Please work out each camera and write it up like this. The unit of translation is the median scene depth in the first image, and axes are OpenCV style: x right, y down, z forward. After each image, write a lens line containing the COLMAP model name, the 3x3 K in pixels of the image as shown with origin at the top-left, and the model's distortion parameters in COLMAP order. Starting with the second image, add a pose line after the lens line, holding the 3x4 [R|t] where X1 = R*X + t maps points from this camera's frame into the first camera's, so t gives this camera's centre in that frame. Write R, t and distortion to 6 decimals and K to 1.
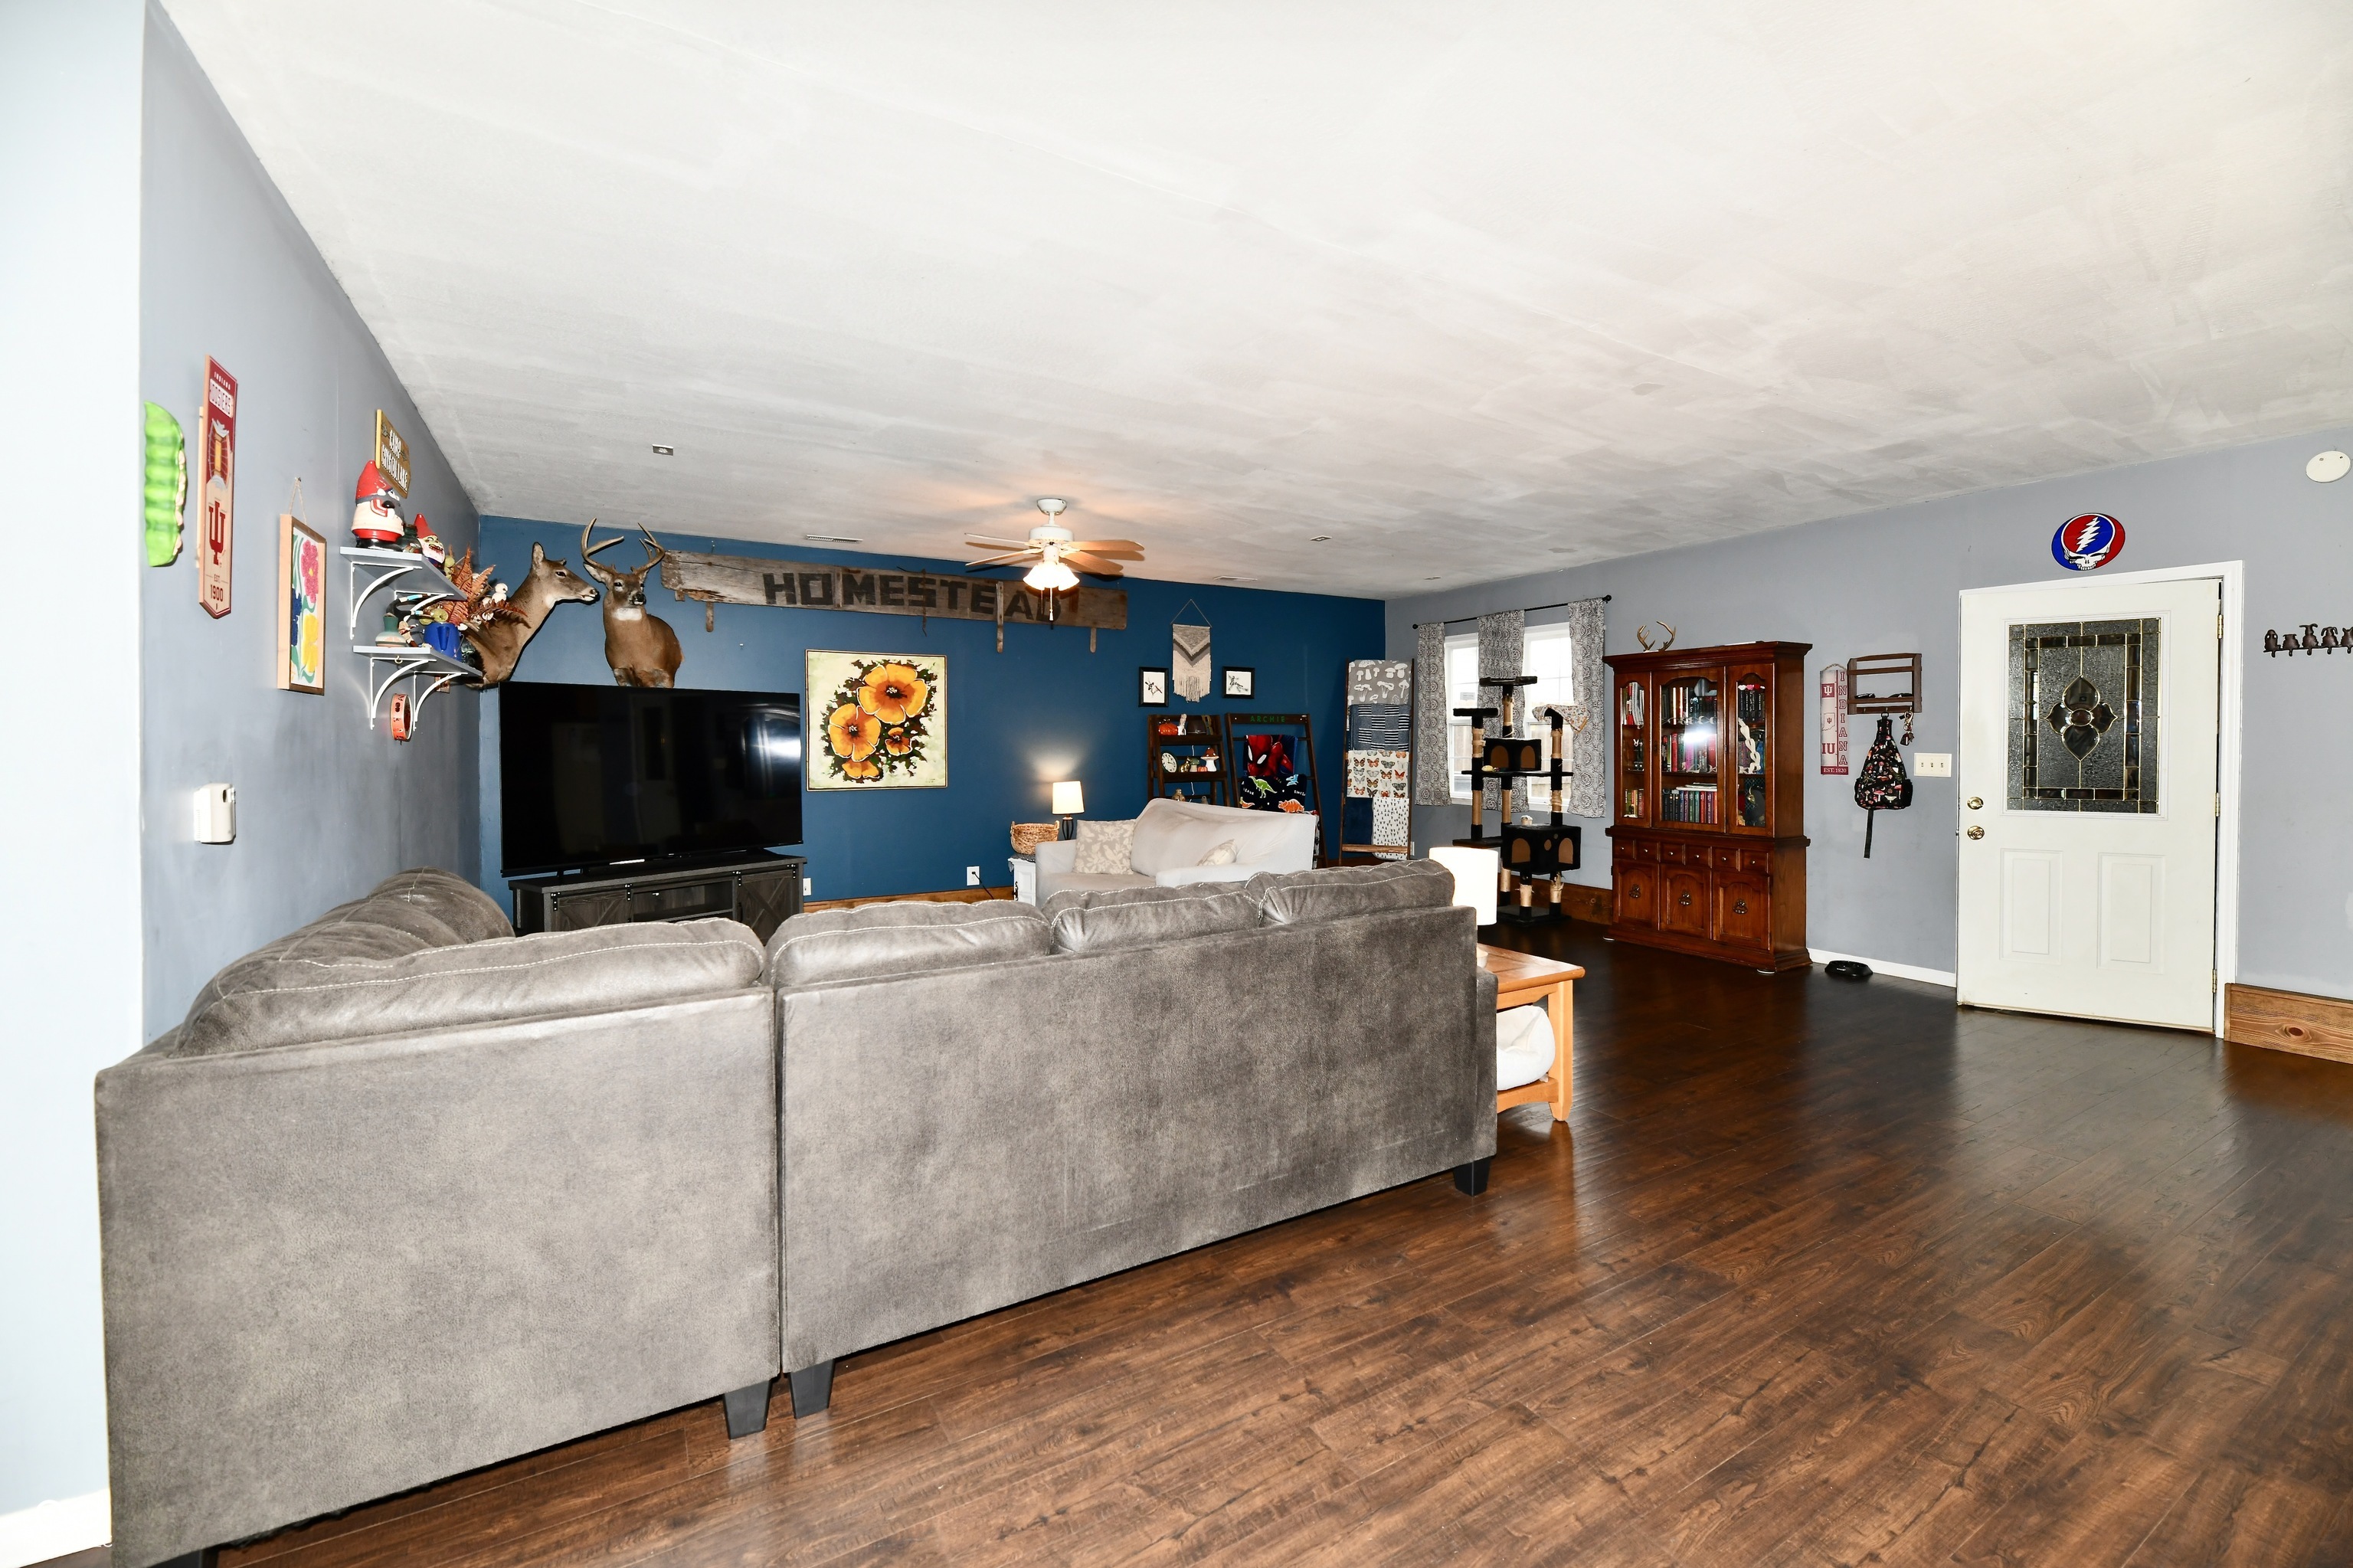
lens RADIAL K [[961.9, 0, 1189.1], [0, 961.9, 751.5], [0, 0, 1]] dist [0.000573, -0.004072]
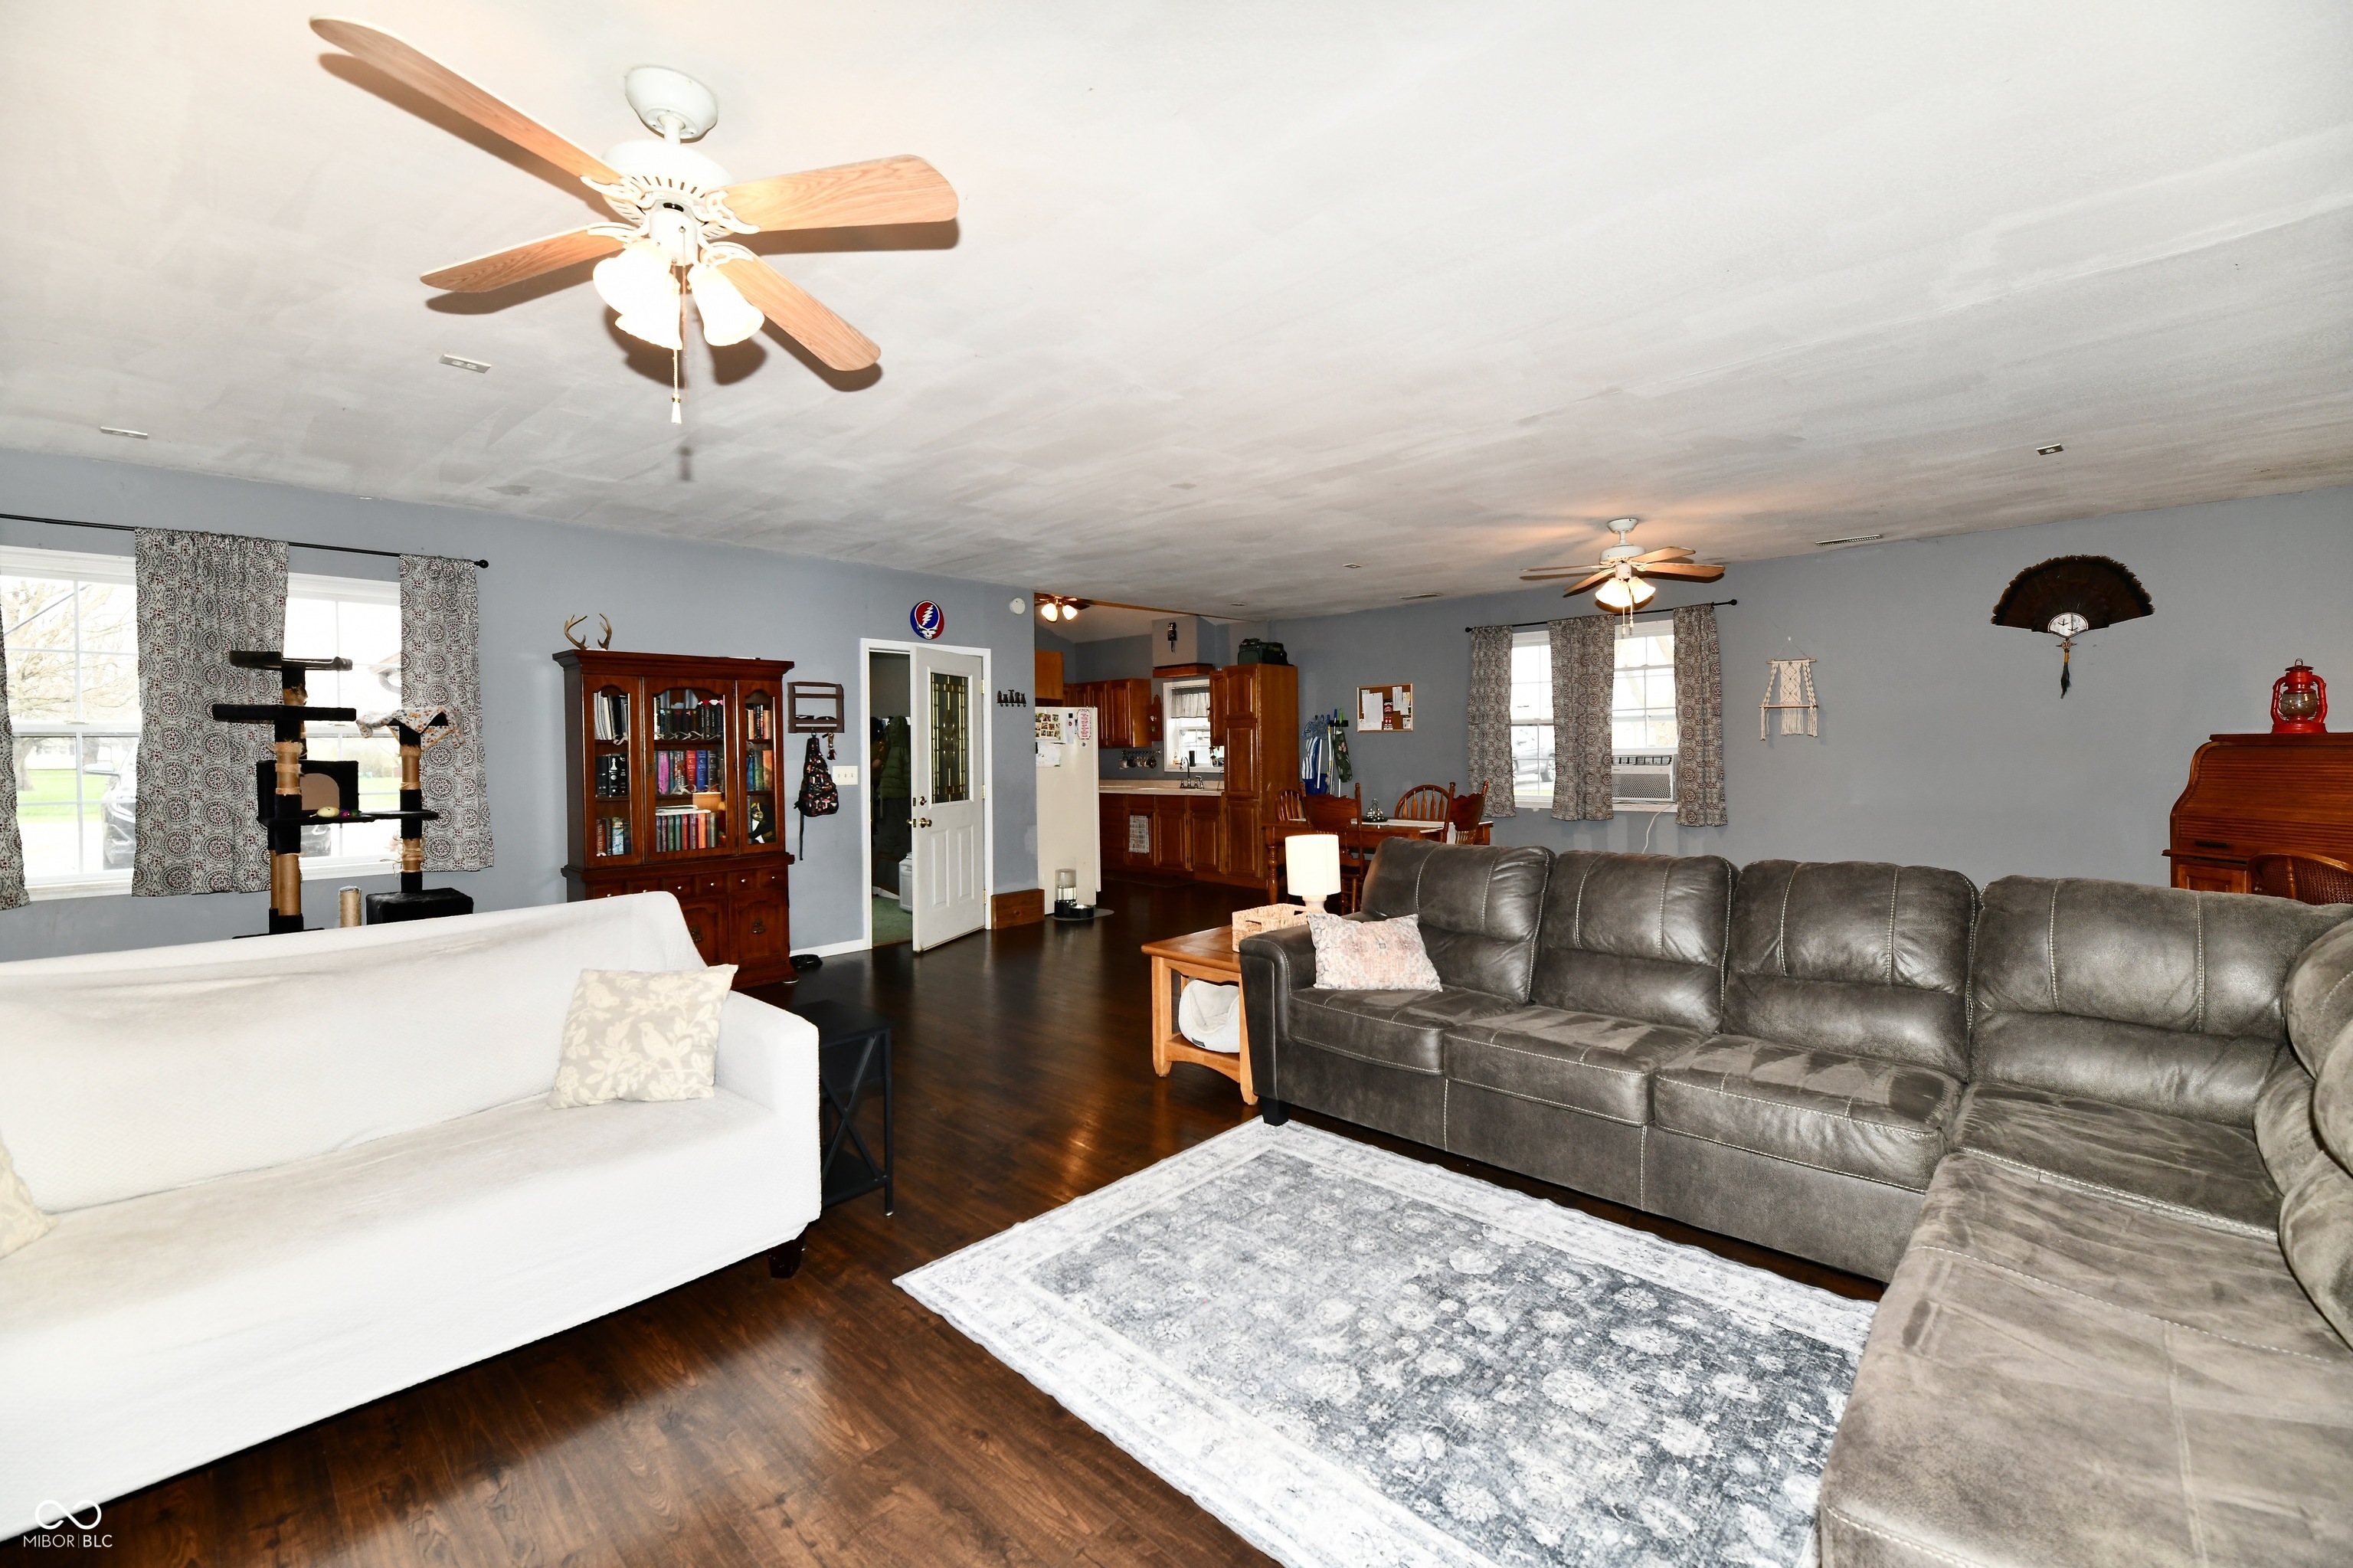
lens RADIAL K [[961.9, 0, 1189.1], [0, 961.9, 751.5], [0, 0, 1]] dist [0.000573, -0.004072]
pose [[-0.266212, 0.001374, 0.963914, -0.474641], [0.025727, 0.999653, 0.005680, -0.011420], [-0.963571, 0.026311, -0.266155, 0.801479]]
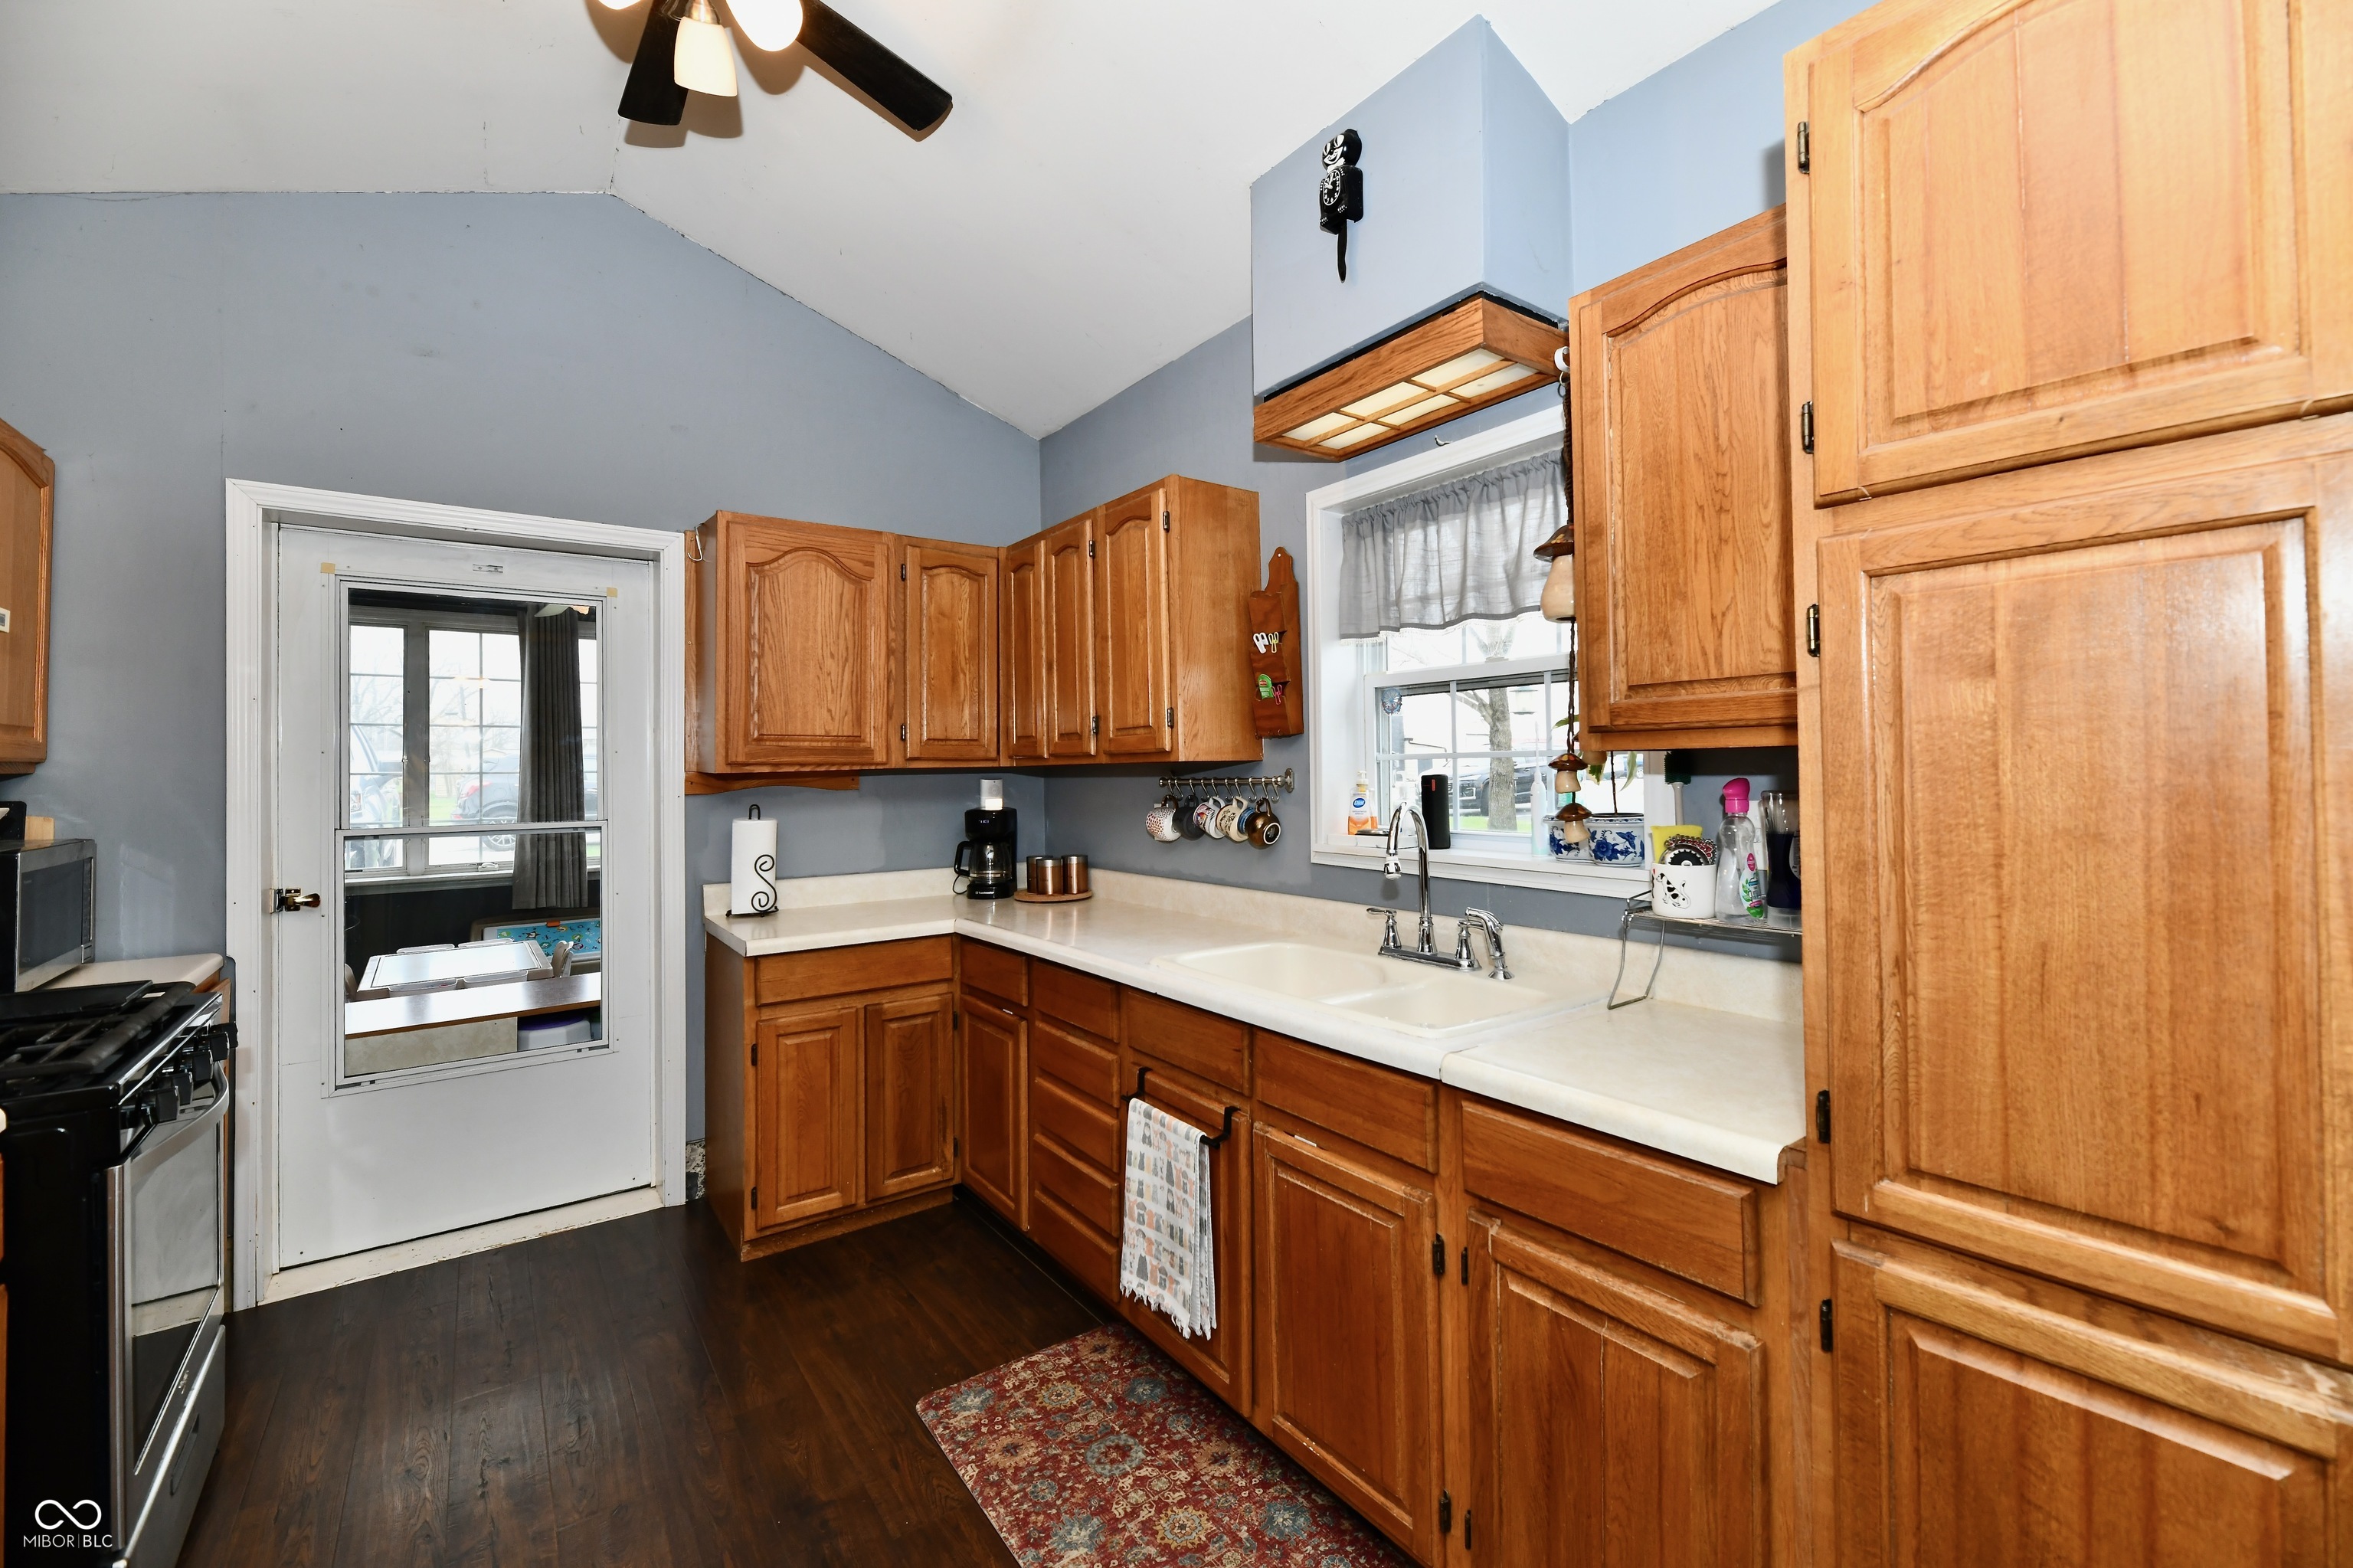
lens RADIAL K [[961.9, 0, 1189.1], [0, 961.9, 751.5], [0, 0, 1]] dist [0.000573, -0.004072]
pose [[-0.101253, 0.012671, 0.994780, 0.878494], [0.026533, 0.999598, -0.010032, -0.012107], [-0.994507, 0.025379, -0.101549, 0.455695]]
